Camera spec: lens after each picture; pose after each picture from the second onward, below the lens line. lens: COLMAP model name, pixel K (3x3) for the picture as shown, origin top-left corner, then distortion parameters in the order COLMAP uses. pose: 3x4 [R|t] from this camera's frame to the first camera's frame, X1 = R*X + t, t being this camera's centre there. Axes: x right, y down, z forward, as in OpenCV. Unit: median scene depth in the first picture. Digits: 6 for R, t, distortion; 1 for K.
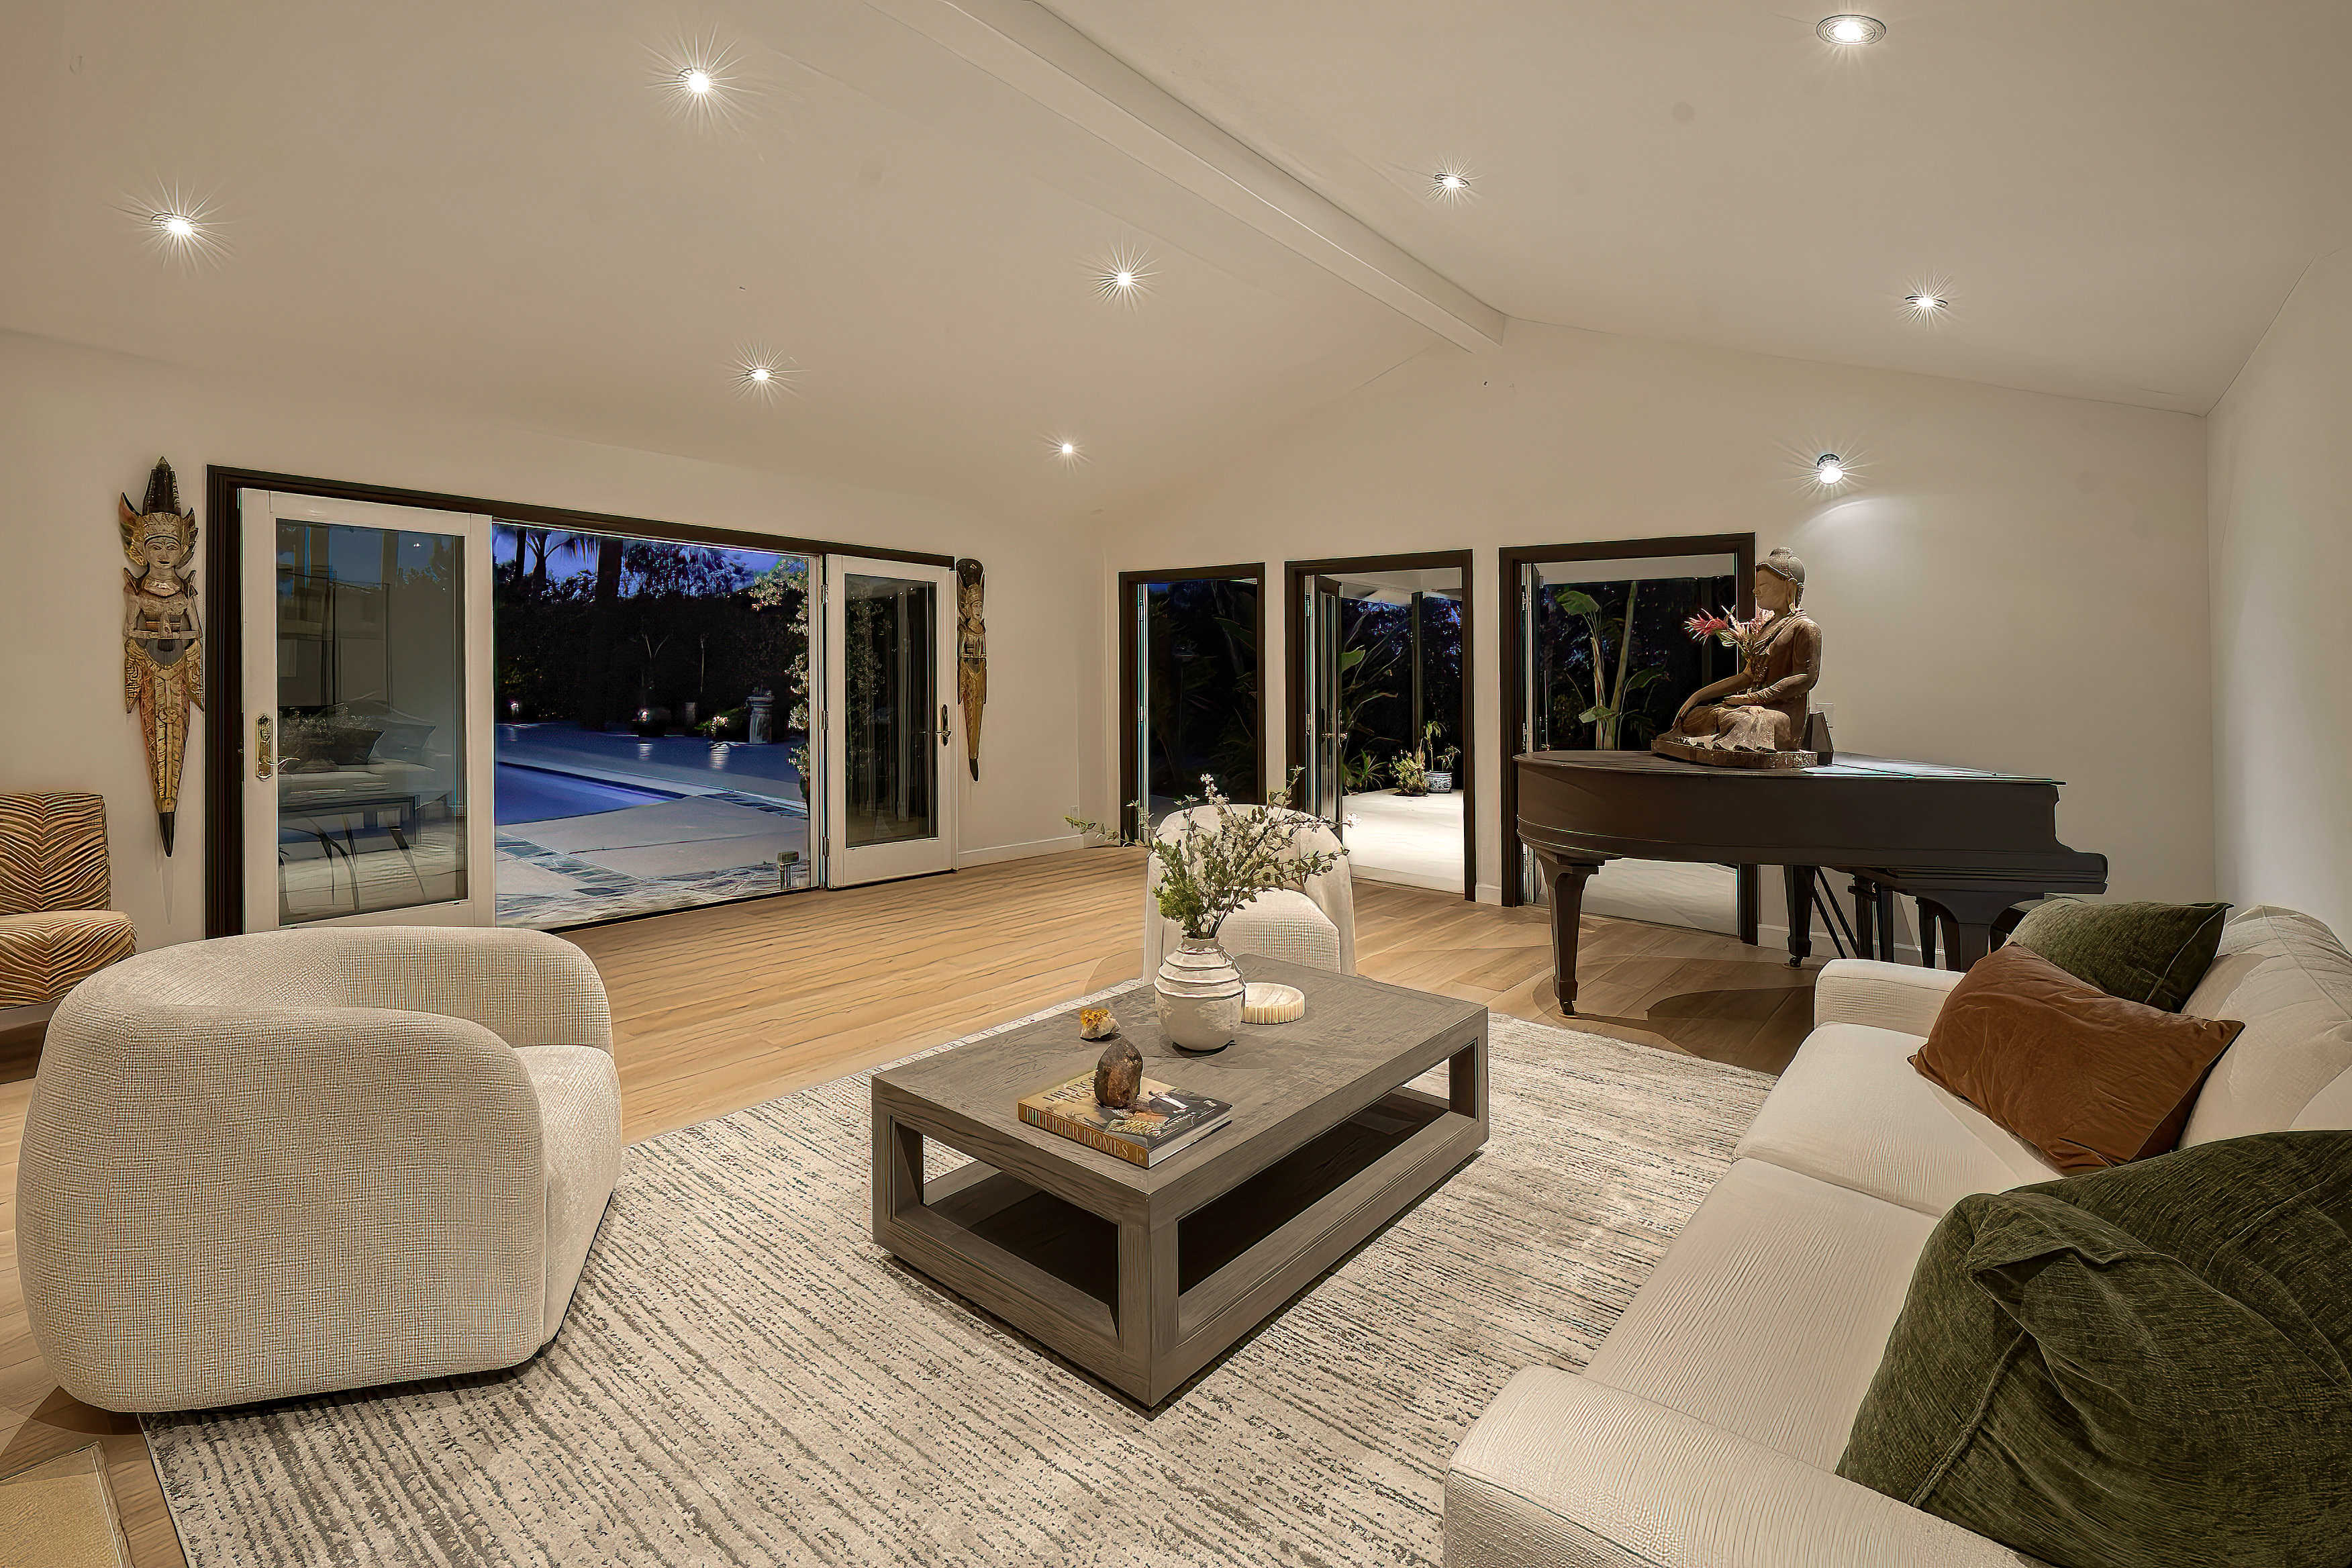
lens RADIAL K [[1073.7, 0, 1178.4], [0, 1073.7, 677.1], [0, 0, 1]] dist [-0.000926, -0.000346]
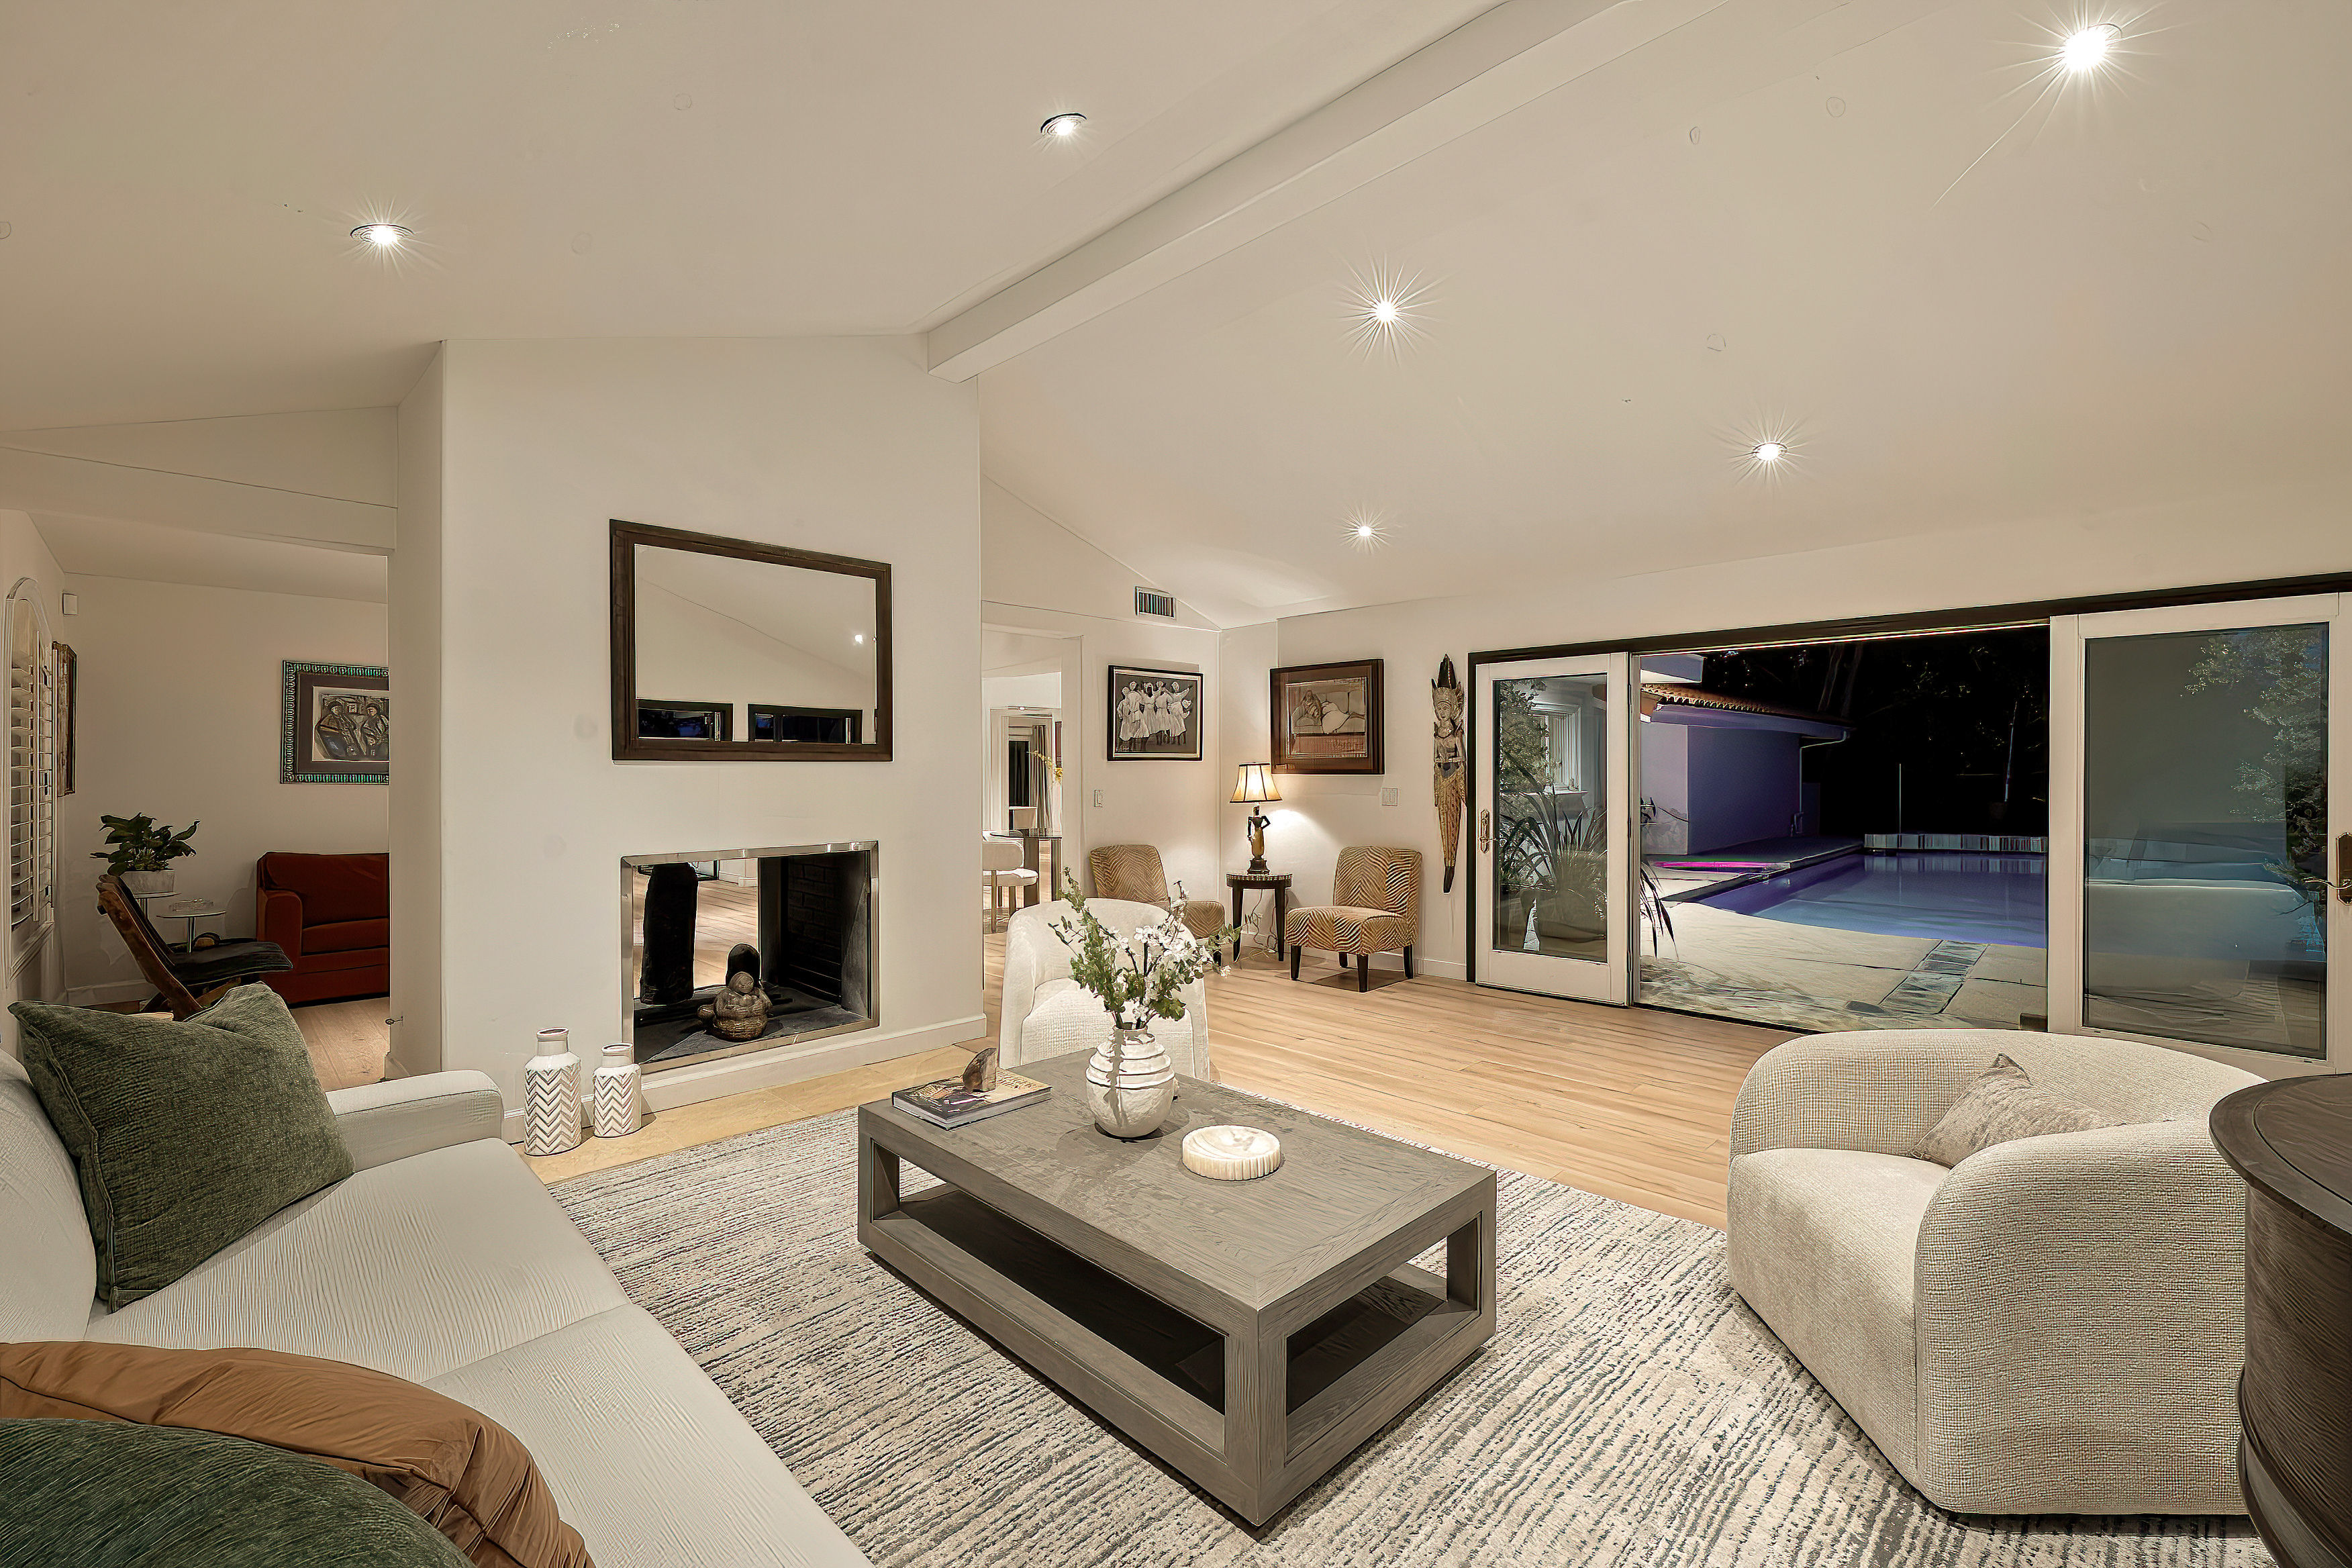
lens RADIAL K [[982.9, 0, 1176.0], [0, 982.9, 784.0], [0, 0, 1]] dist [0.000325, 0.000022]
pose [[-0.106358, -0.002652, -0.994324, 0.642075], [-0.001983, 0.999995, -0.002455, 0.003996], [0.994326, 0.001710, -0.106363, 0.758159]]
